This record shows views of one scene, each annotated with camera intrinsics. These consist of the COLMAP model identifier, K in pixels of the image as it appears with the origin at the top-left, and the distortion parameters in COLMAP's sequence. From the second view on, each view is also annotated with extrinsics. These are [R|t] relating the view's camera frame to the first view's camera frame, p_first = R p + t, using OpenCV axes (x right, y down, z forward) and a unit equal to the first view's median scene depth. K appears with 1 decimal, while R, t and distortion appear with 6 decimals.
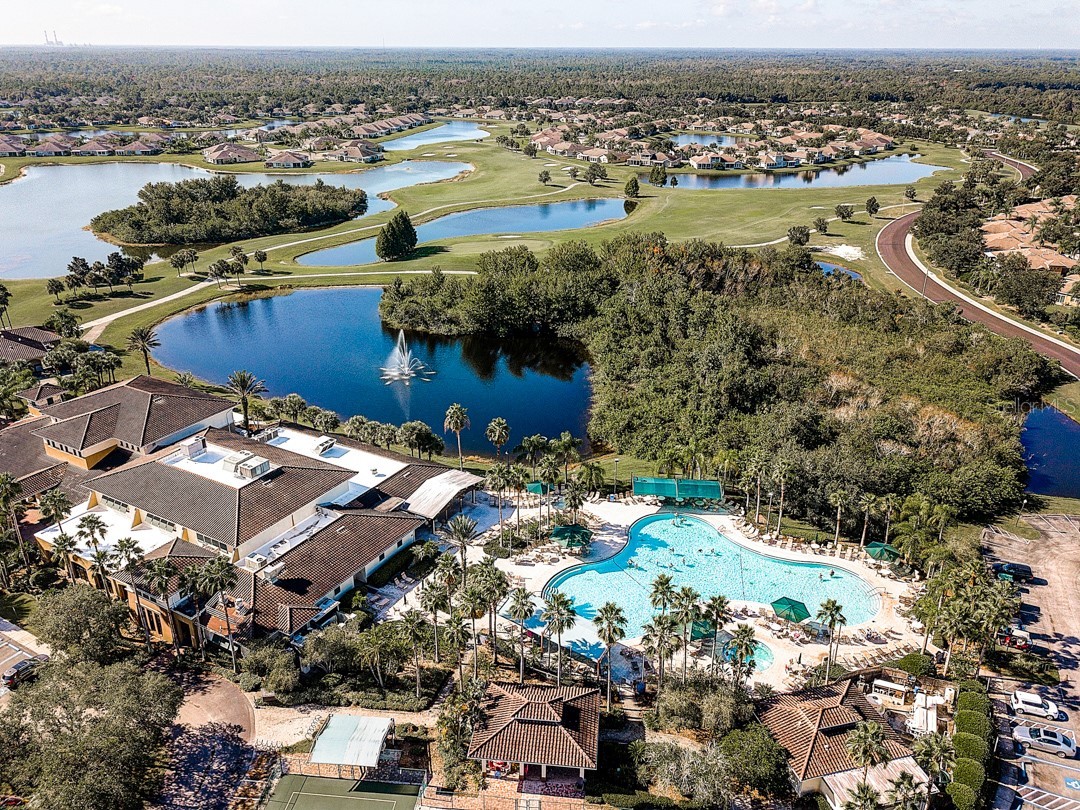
lens RADIAL K [[837.6, 0, 540.0], [0, 837.6, 405.0], [0, 0, 1]] dist [0.016848, -0.006782]
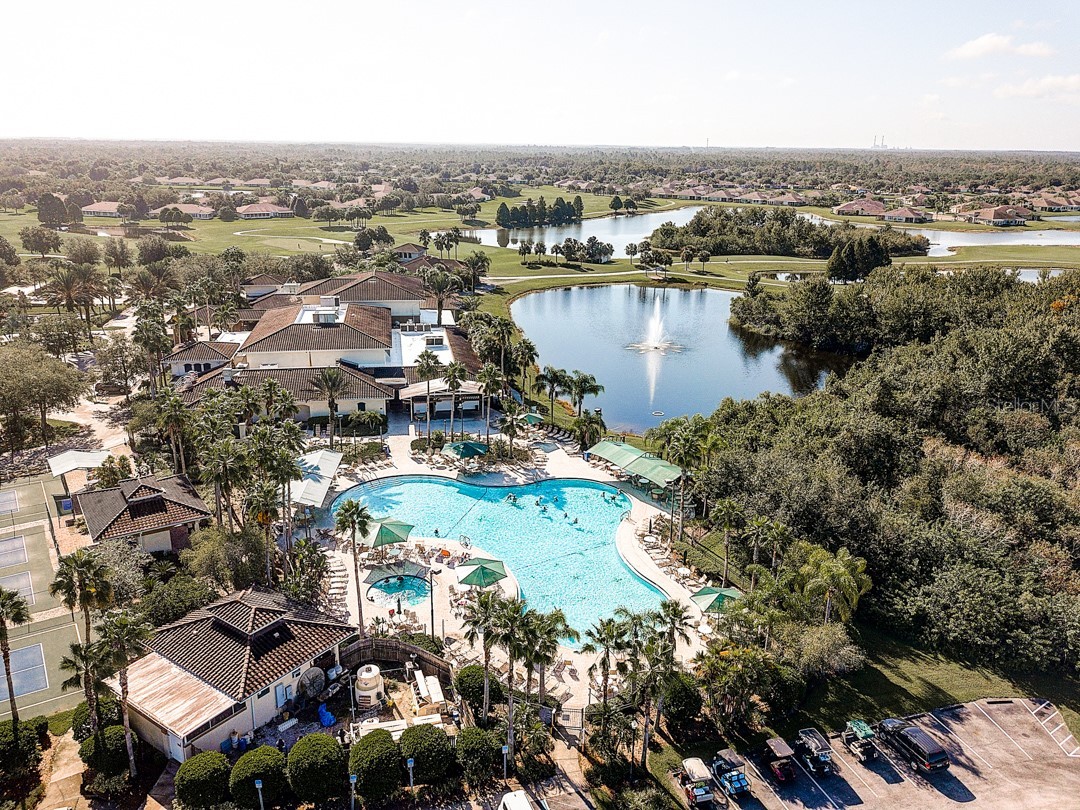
lens RADIAL K [[837.6, 0, 540.0], [0, 837.6, 405.0], [0, 0, 1]] dist [0.016848, -0.006782]
pose [[0.649293, 0.234862, -0.723366, 0.650095], [-0.313593, 0.949182, 0.026699, 0.060005], [0.692877, 0.209508, 0.689948, 0.406450]]
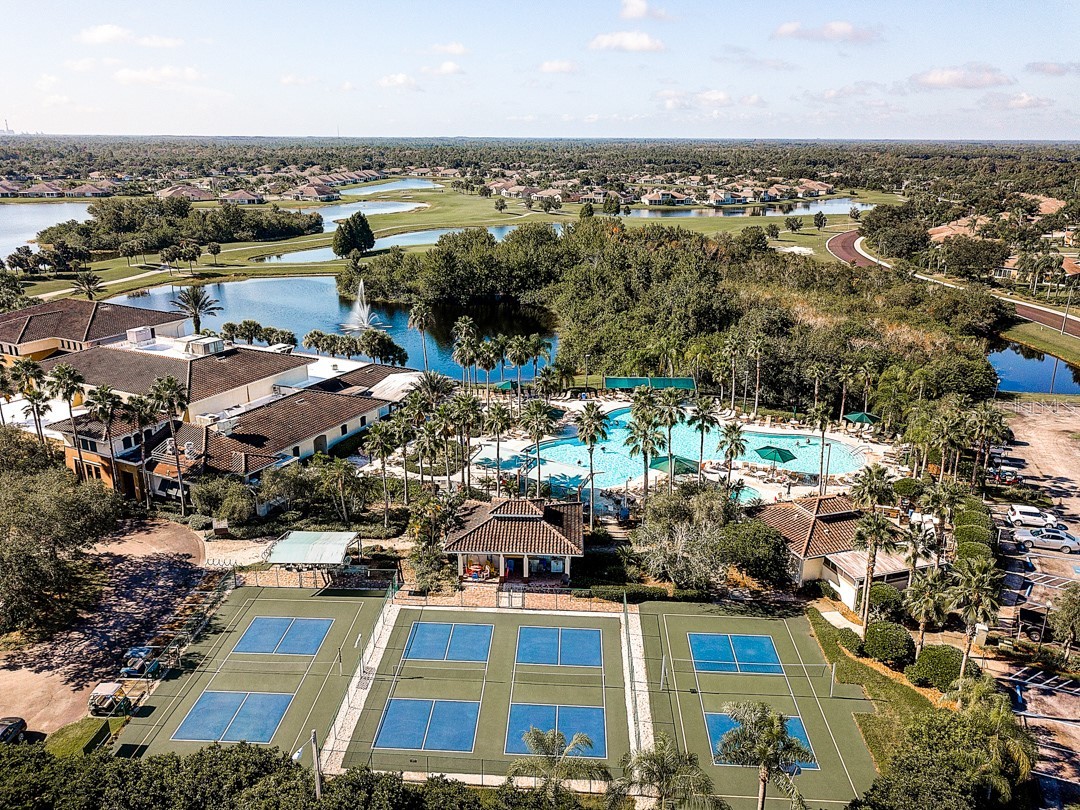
lens RADIAL K [[838.8, 0, 540.0], [0, 838.8, 405.0], [0, 0, 1]] dist [0.008216, 0.009710]
pose [[0.998421, -0.015534, 0.053985, -0.017303], [0.020667, 0.995179, -0.095874, 0.220640], [-0.052236, 0.096839, 0.993928, 0.043919]]
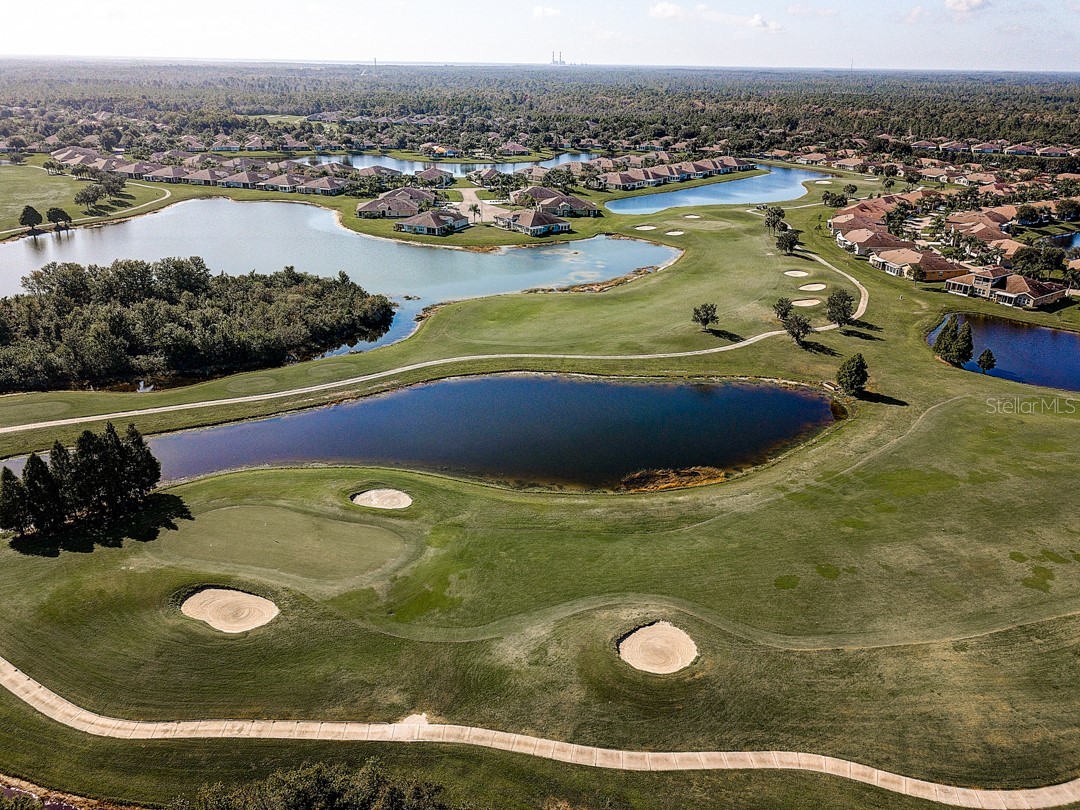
lens RADIAL K [[837.6, 0, 540.0], [0, 837.6, 405.0], [0, 0, 1]] dist [0.016848, -0.006782]
pose [[0.866682, 0.198457, -0.457687, 0.552064], [-0.208035, 0.977662, 0.029984, -0.689322], [0.453413, 0.069229, 0.888608, 1.588953]]
